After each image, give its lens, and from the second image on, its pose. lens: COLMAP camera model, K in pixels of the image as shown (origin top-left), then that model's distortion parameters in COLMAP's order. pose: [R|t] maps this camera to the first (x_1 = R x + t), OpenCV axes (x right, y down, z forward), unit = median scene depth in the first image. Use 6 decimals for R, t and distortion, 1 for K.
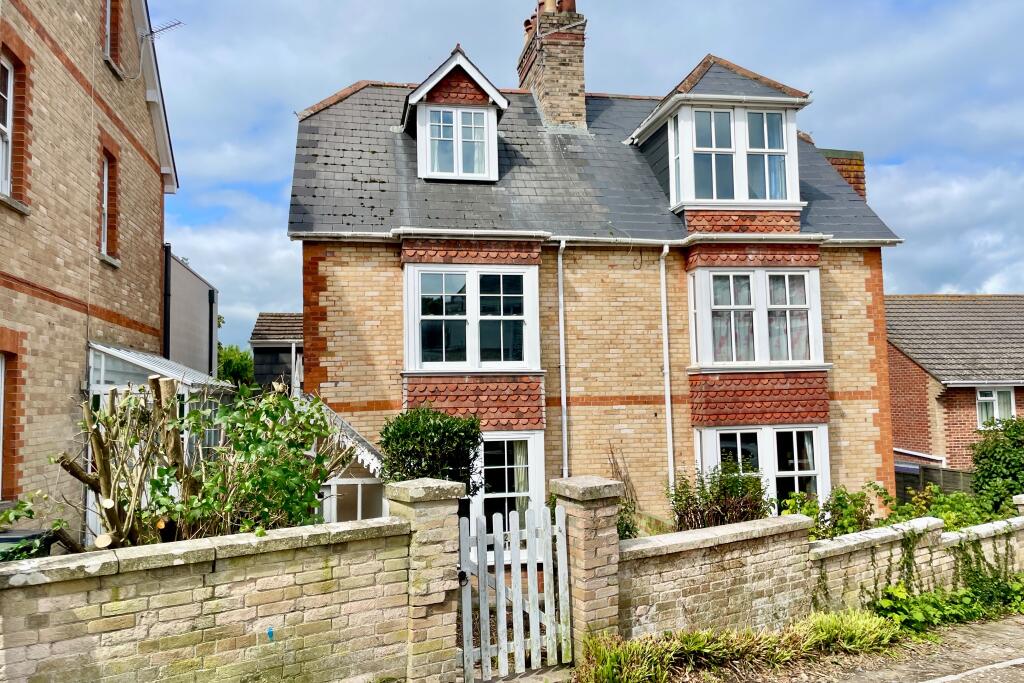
lens RADIAL K [[799.1, 0, 512.0], [0, 799.1, 341.5], [0, 0, 1]] dist [0.155175, -0.244910]
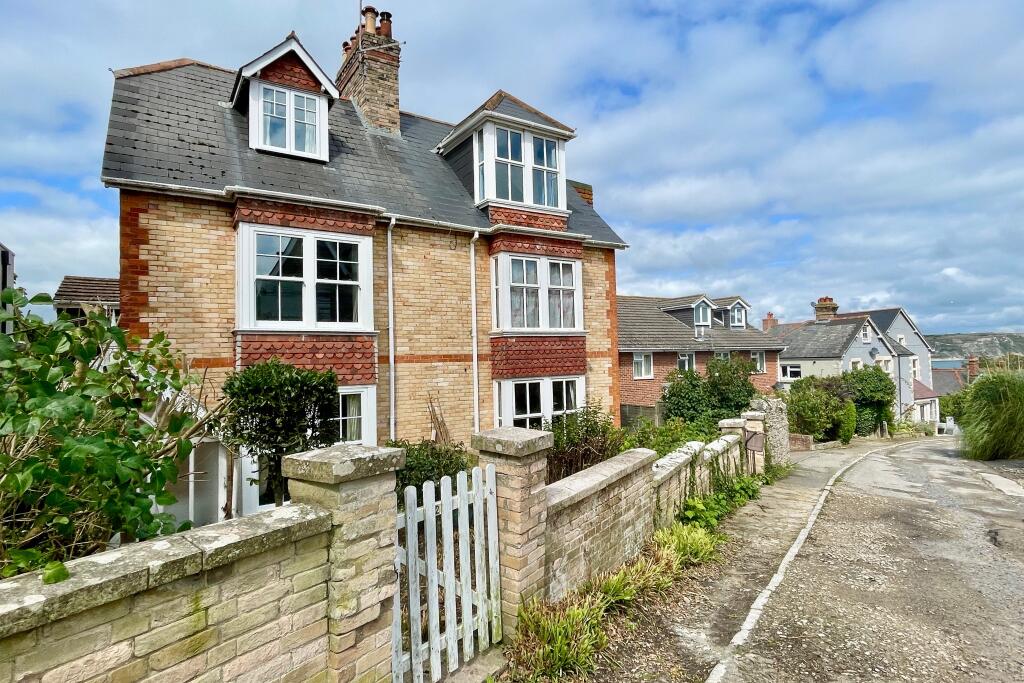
lens RADIAL K [[537.0, 0, 512.0], [0, 537.0, 341.5], [0, 0, 1]] dist [0.001019, -0.001471]
pose [[0.925411, 0.010897, 0.378807, -0.066137], [-0.020452, 0.999566, 0.021211, 0.029424], [-0.378412, -0.027376, 0.925232, 0.224491]]
